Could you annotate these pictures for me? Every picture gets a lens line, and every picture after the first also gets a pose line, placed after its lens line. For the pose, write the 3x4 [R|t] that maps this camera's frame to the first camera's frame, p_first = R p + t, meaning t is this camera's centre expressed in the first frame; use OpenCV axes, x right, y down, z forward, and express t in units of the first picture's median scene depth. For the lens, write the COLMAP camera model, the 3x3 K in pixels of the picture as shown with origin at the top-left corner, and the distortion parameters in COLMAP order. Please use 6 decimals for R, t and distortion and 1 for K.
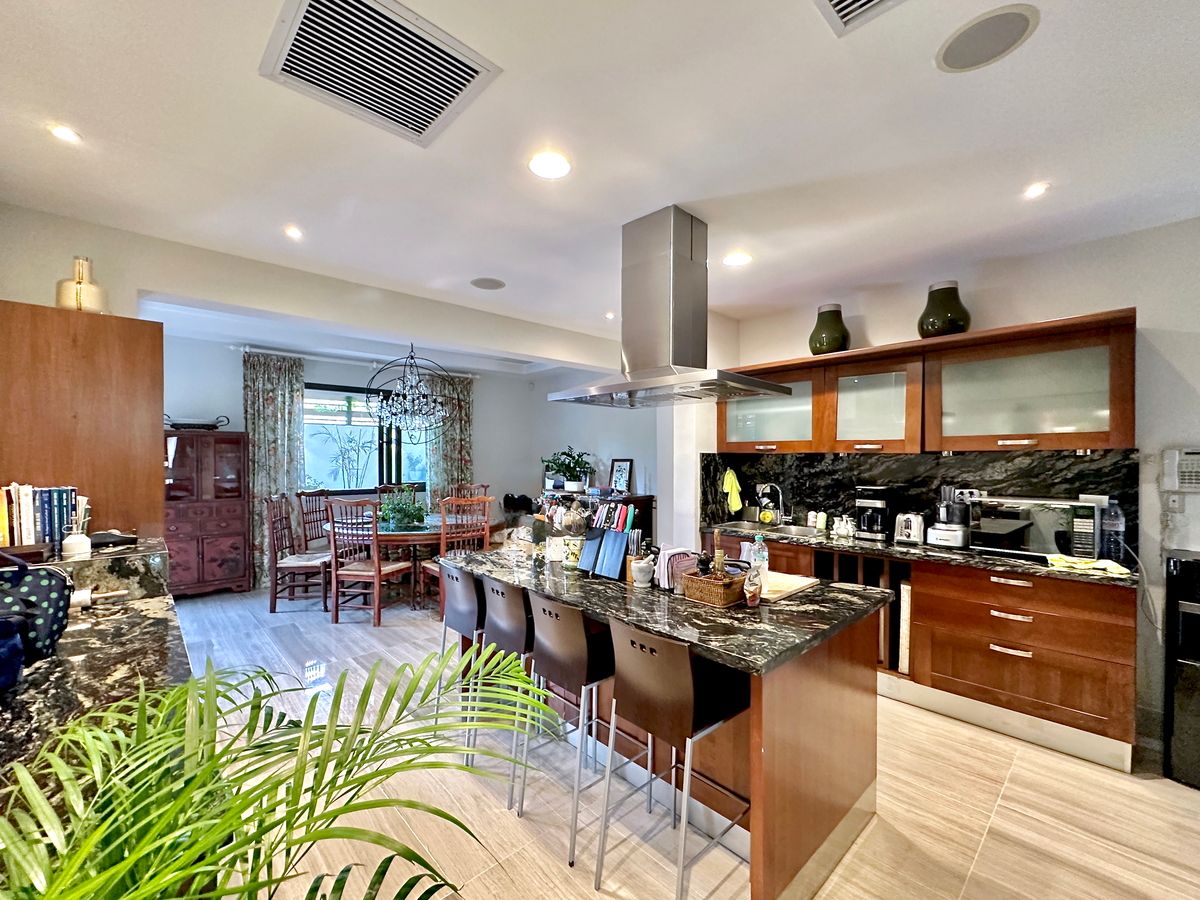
lens RADIAL K [[489.7, 0, 597.9], [0, 489.7, 457.5], [0, 0, 1]] dist [-0.000187, -0.000056]
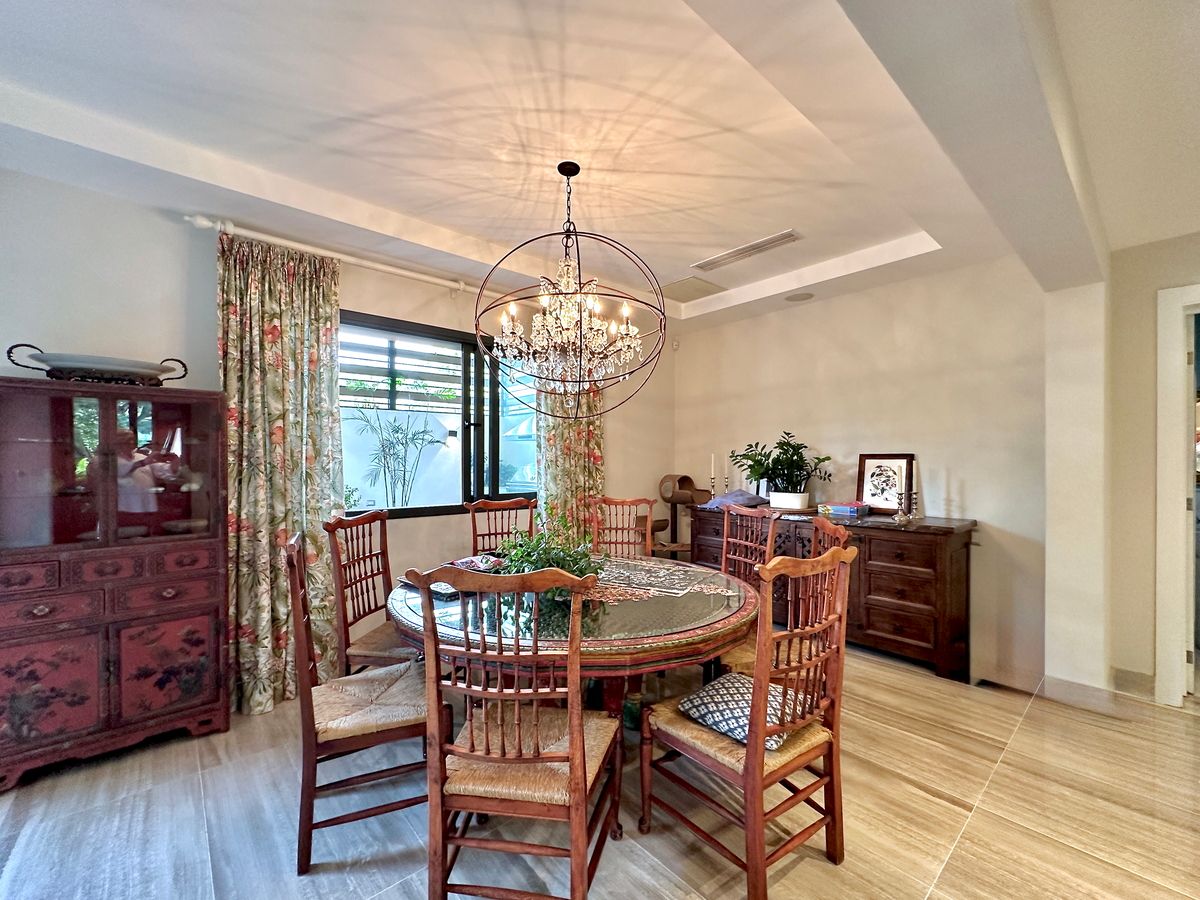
lens RADIAL K [[489.7, 0, 601.3], [0, 489.7, 455.2], [0, 0, 1]] dist [-0.000187, -0.000056]
pose [[0.999567, 0.001061, -0.029405, -0.326330], [-0.001229, 0.999983, -0.005707, 0.010195], [0.029398, 0.005741, 0.999551, 0.519773]]
